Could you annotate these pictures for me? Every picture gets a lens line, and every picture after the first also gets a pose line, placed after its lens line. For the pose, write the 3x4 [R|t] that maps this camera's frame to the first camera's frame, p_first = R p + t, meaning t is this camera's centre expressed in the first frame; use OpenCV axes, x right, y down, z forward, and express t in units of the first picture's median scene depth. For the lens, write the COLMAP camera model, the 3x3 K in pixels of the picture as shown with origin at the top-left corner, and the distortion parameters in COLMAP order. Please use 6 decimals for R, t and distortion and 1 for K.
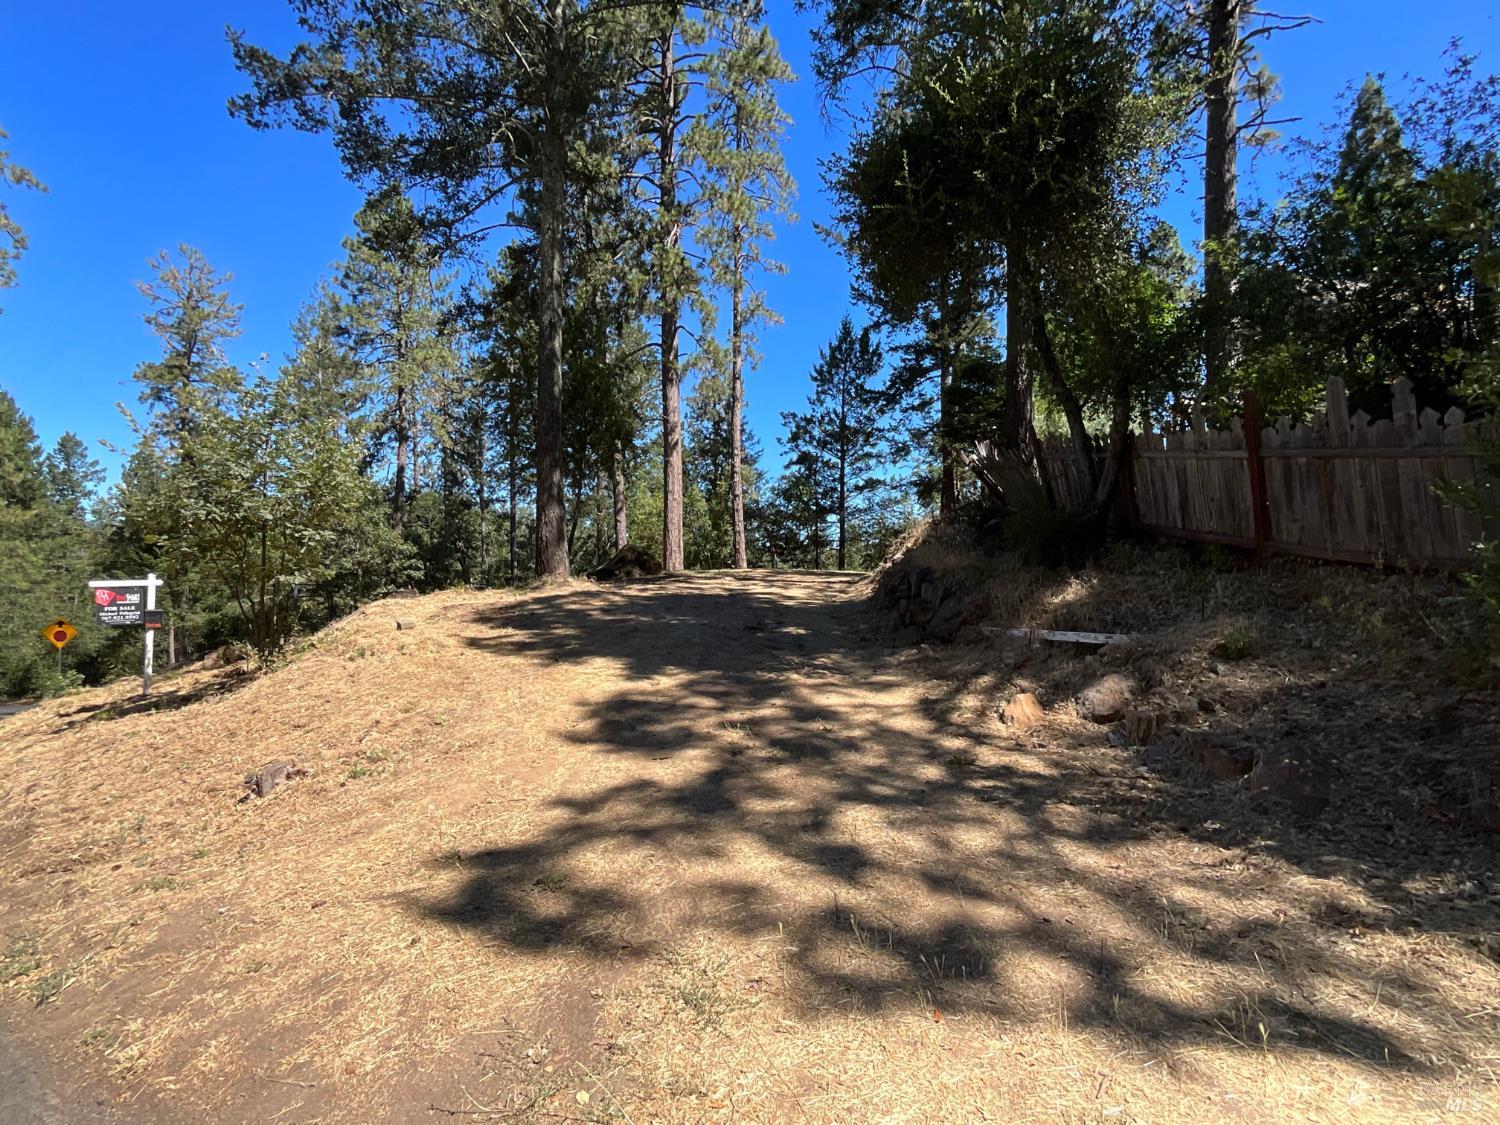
lens RADIAL K [[737.7, 0, 754.3], [0, 737.7, 567.3], [0, 0, 1]] dist [-0.010808, 0.008673]
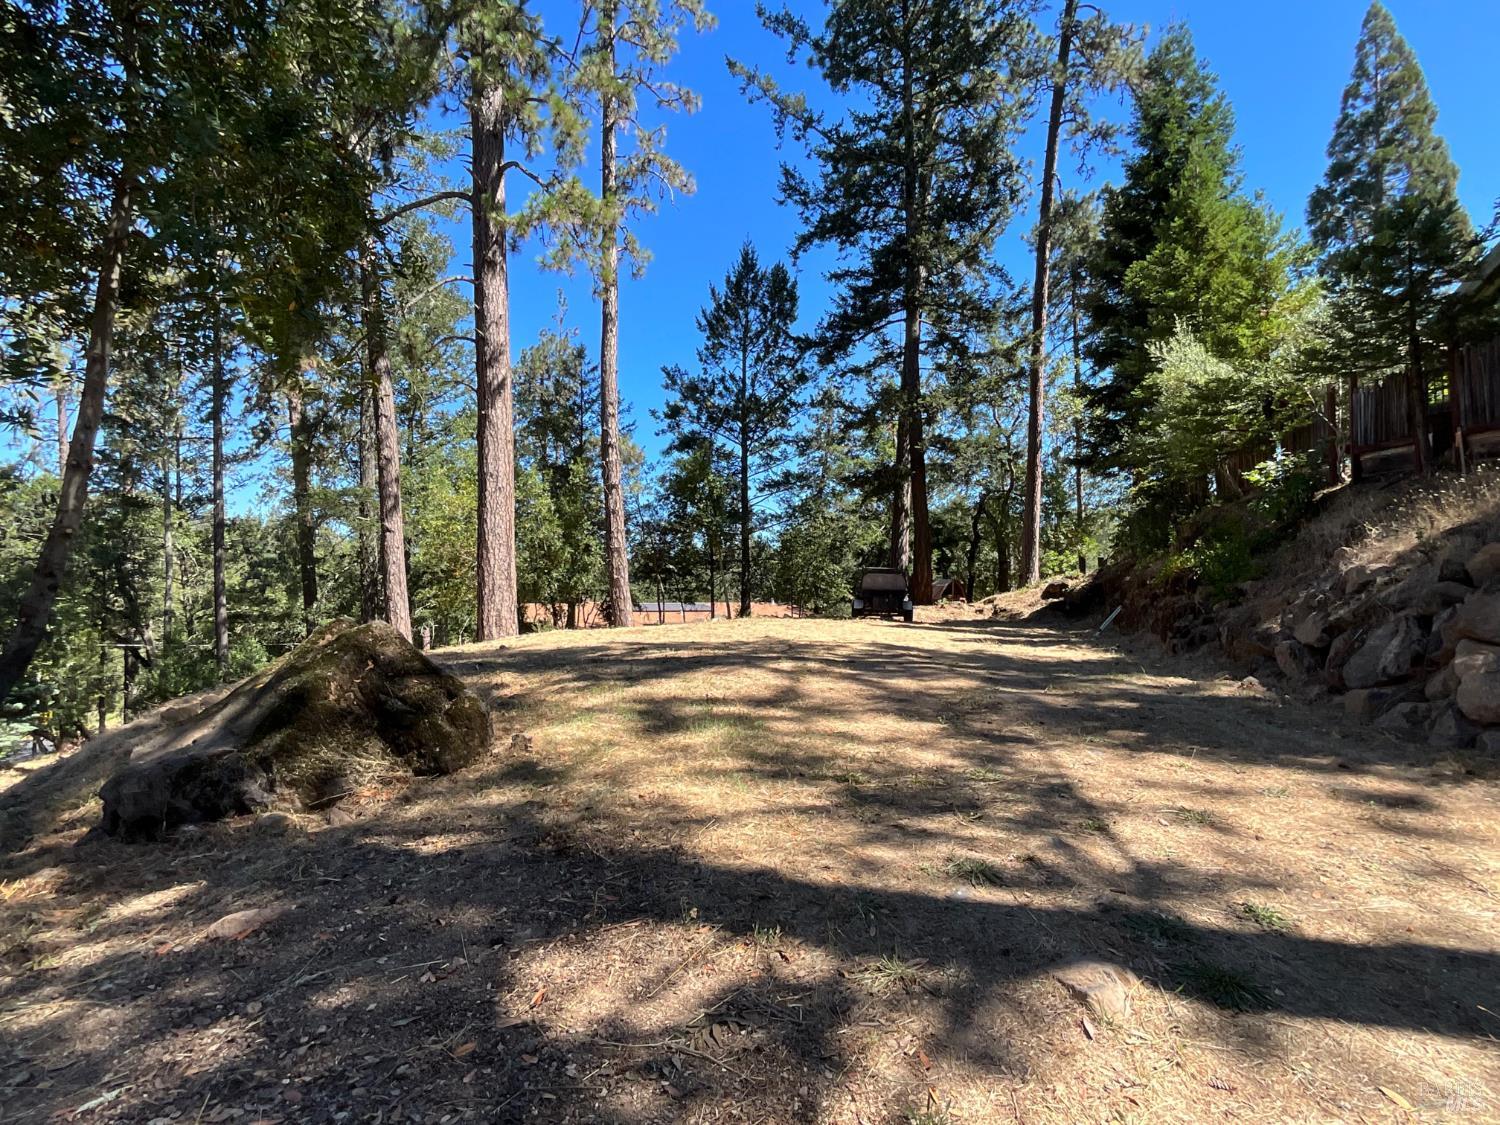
lens RADIAL K [[737.7, 0, 752.0], [0, 737.7, 563.5], [0, 0, 1]] dist [-0.010808, 0.008673]
pose [[0.970890, -0.007549, 0.239409, -0.045246], [0.012769, 0.999713, -0.020260, -0.019920], [-0.239187, 0.022728, 0.970708, 0.340171]]
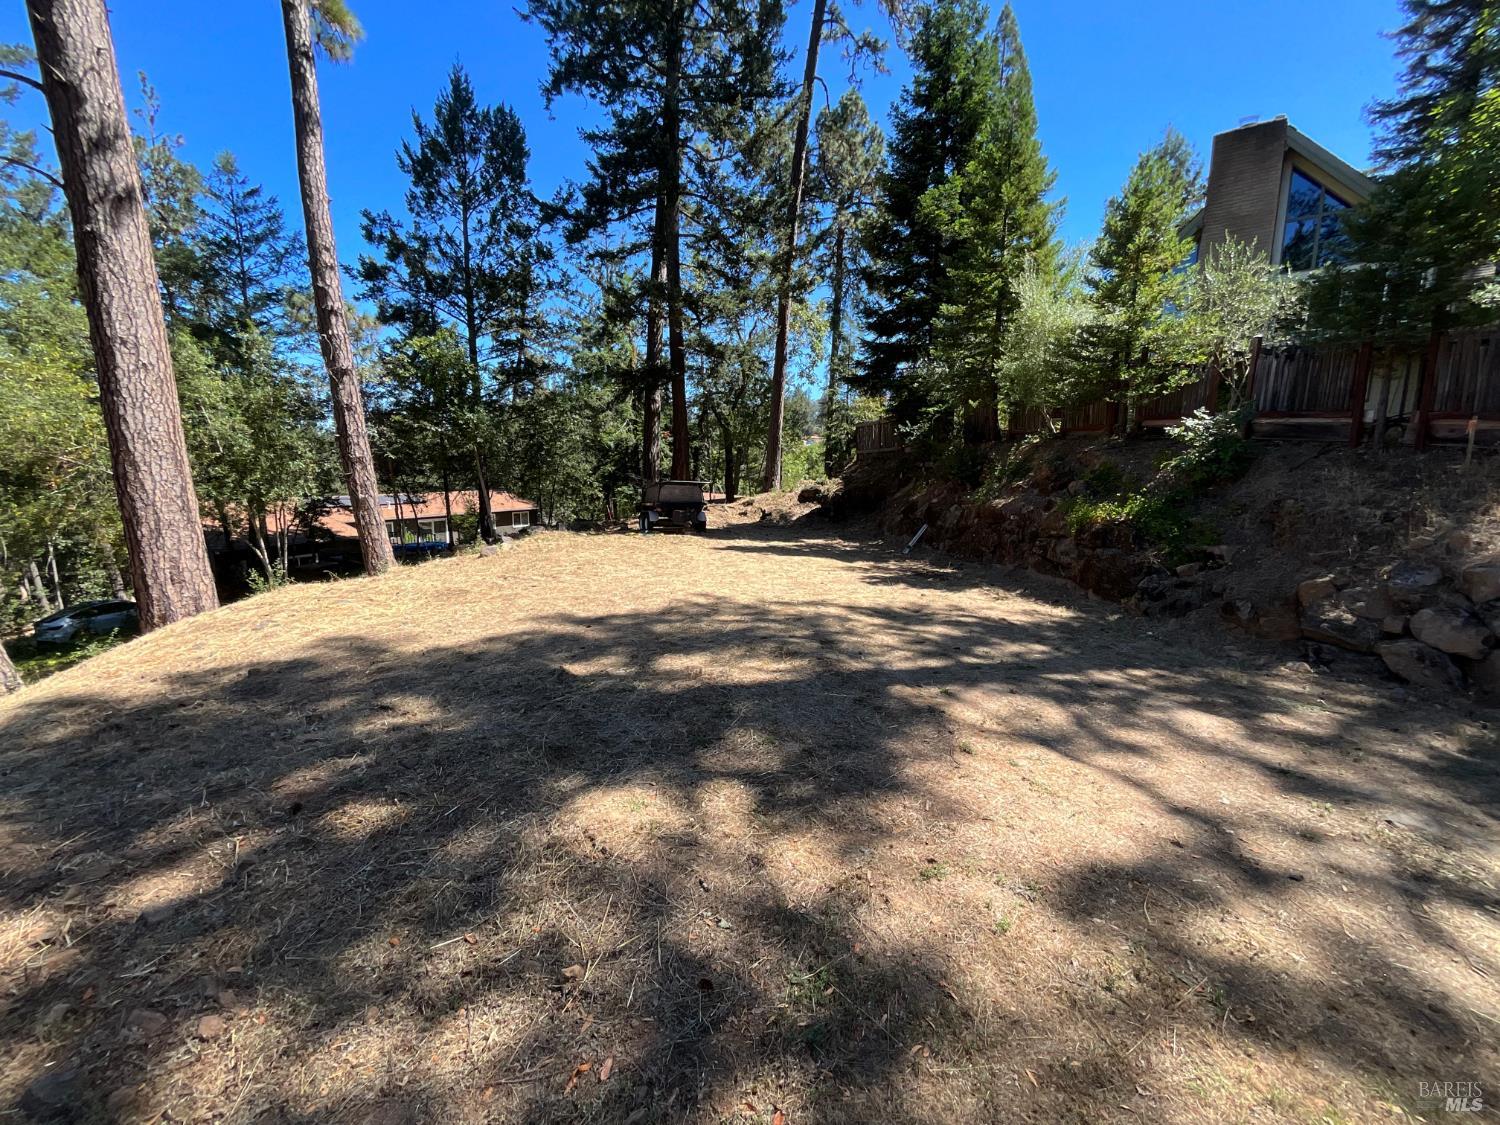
lens RADIAL K [[607.3, 0, 751.3], [0, 607.3, 563.1], [0, 0, 1]] dist [-0.001132, 0.000652]
pose [[0.739416, -0.120116, 0.662447, -0.075153], [-0.002038, 0.983552, 0.180613, -0.043008], [-0.673246, -0.134898, 0.727009, 0.468191]]
